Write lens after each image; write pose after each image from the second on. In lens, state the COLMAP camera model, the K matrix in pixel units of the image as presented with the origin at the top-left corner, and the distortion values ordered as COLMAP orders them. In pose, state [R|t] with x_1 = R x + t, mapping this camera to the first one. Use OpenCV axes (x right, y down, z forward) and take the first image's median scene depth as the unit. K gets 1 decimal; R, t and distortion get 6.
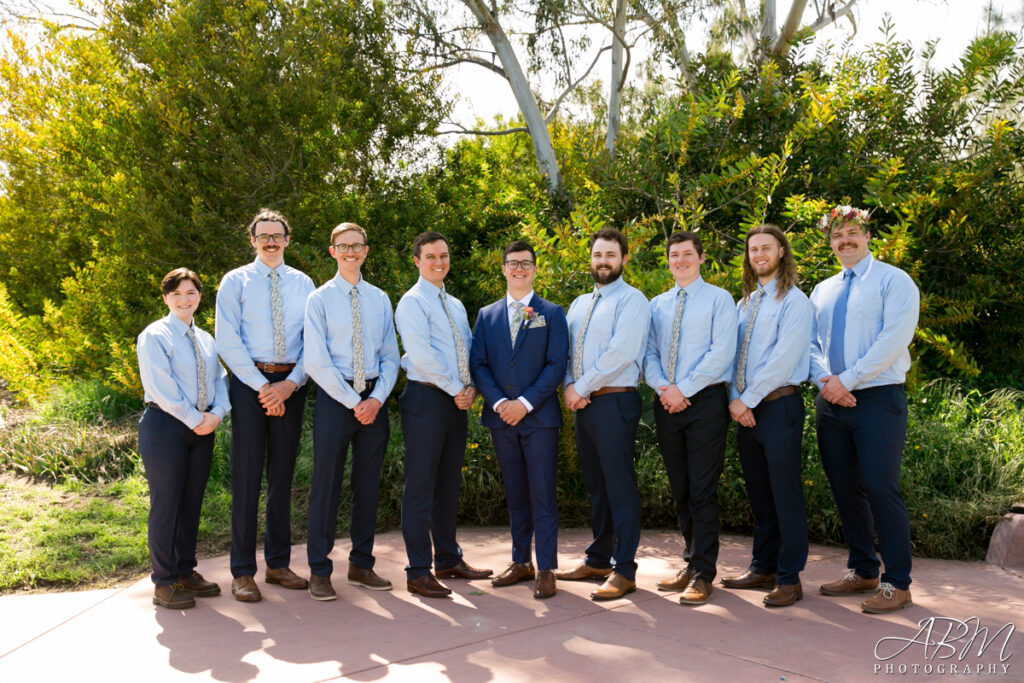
lens RADIAL K [[1146.3, 0, 511.0], [0, 1146.3, 349.9], [0, 0, 1]] dist [0.220195, 0.000000]
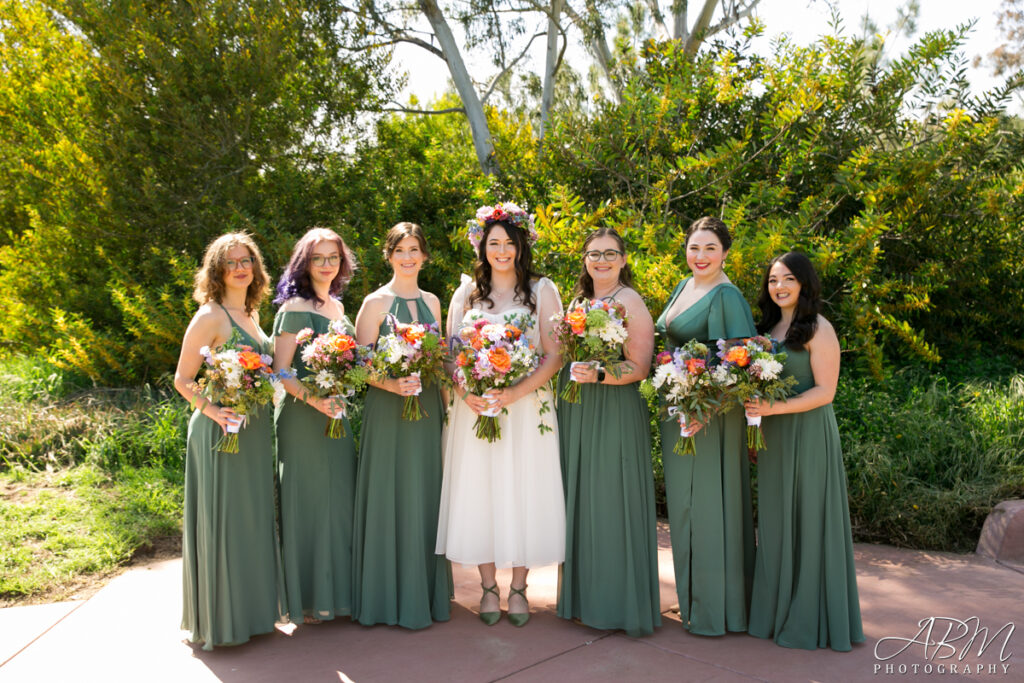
lens RADIAL K [[1009.5, 0, 513.6], [0, 1009.5, 338.3], [0, 0, 1]] dist [0.144730, 0.000000]
pose [[0.994621, 0.006423, 0.103381, -0.056403], [-0.009457, 0.999538, 0.028890, -0.017425], [-0.103148, -0.029712, 0.994222, 0.119937]]
